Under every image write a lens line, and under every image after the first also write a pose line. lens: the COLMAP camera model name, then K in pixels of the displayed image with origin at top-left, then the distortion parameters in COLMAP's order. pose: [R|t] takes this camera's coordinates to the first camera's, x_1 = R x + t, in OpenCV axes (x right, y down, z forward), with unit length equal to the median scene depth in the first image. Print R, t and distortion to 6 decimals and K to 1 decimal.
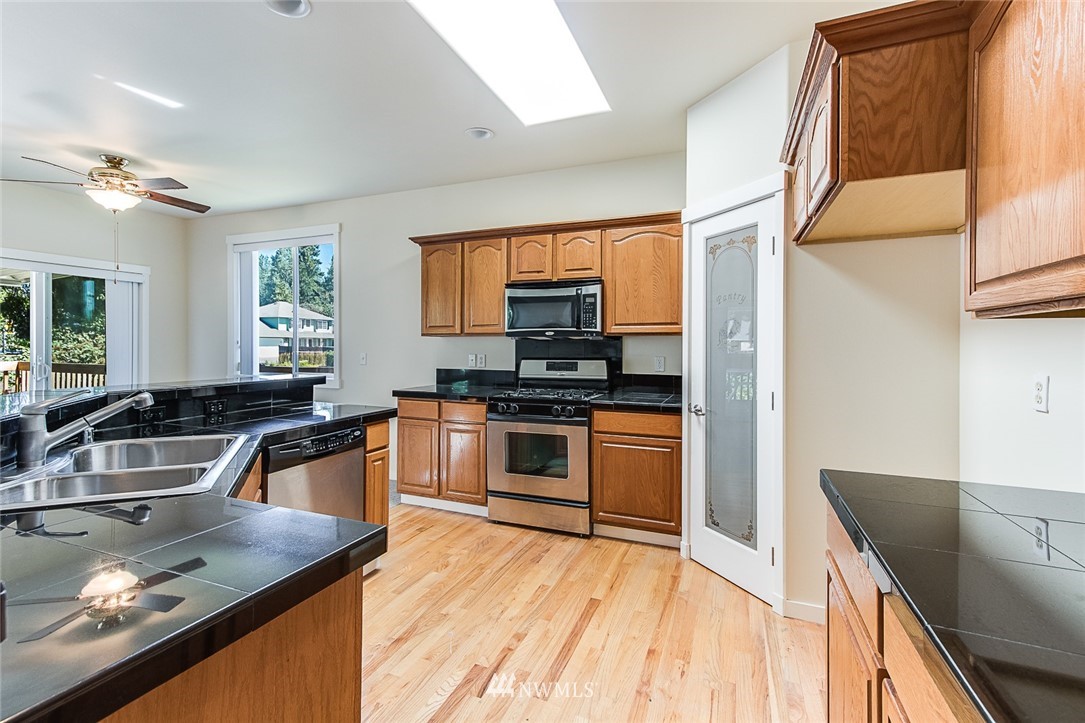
lens RADIAL K [[486.7, 0, 536.2], [0, 486.7, 348.8], [0, 0, 1]] dist [0.001306, 0.000396]
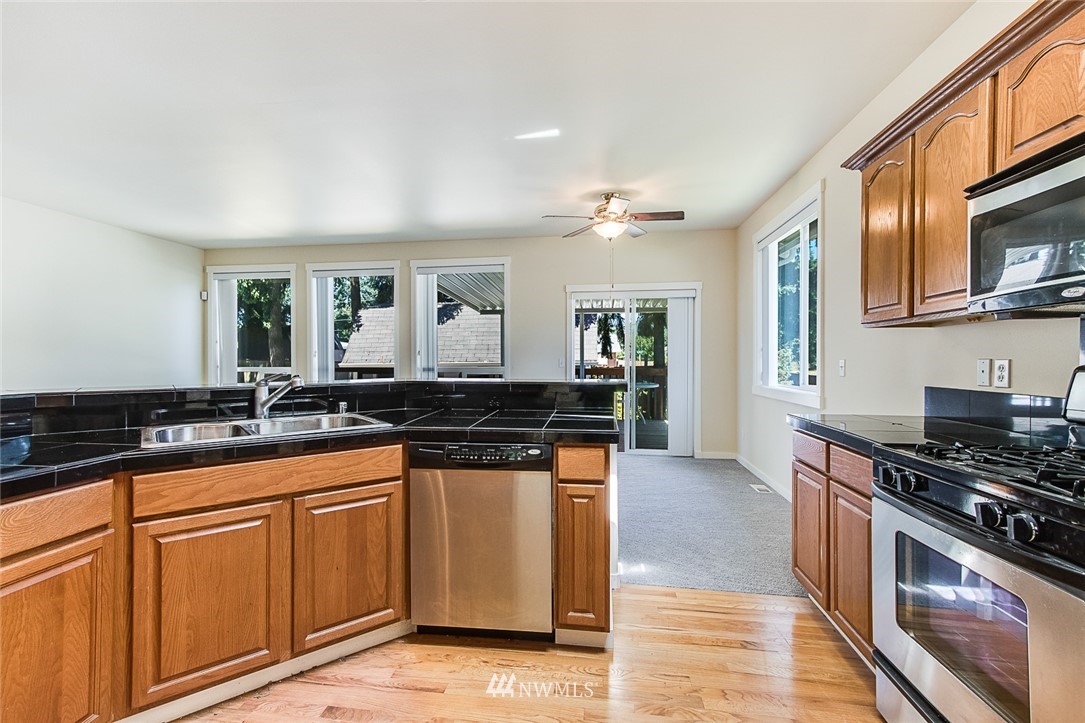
lens RADIAL K [[485.6, 0, 535.4], [0, 485.6, 360.9], [0, 0, 1]] dist [0.001898, 0.000885]
pose [[0.240738, 0.002062, -0.970588, 0.295685], [-0.007035, 0.999975, 0.000379, 0.020758], [0.970565, 0.006737, 0.240747, 0.619748]]
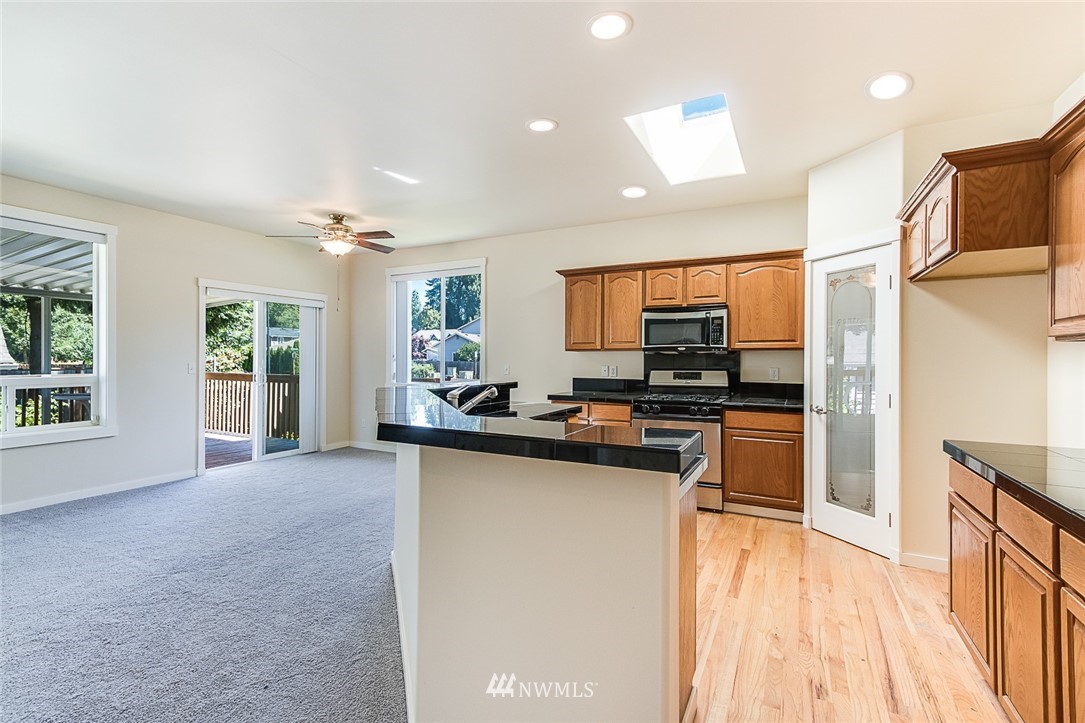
lens RADIAL K [[485.6, 0, 535.4], [0, 485.6, 360.9], [0, 0, 1]] dist [0.001898, 0.000885]
pose [[0.994383, 0.000754, -0.105843, -0.233754], [-0.000960, 0.999998, -0.001900, 0.001868], [0.105842, 0.001991, 0.994381, -0.289091]]
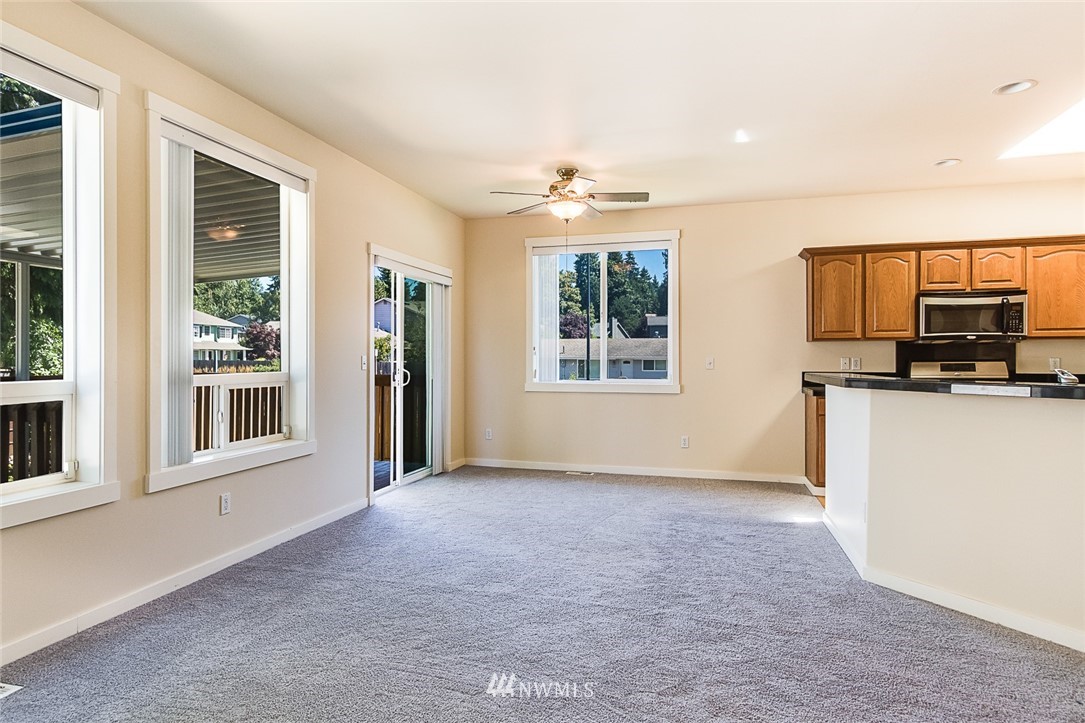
lens RADIAL K [[596.1, 0, 542.5], [0, 596.1, 361.5], [0, 0, 1]] dist [0.002663, 0.000938]
pose [[0.995999, -0.003716, 0.089291, -1.211218], [0.003853, 0.999992, -0.001363, 0.024905], [-0.089286, 0.001702, 0.996005, -0.323475]]
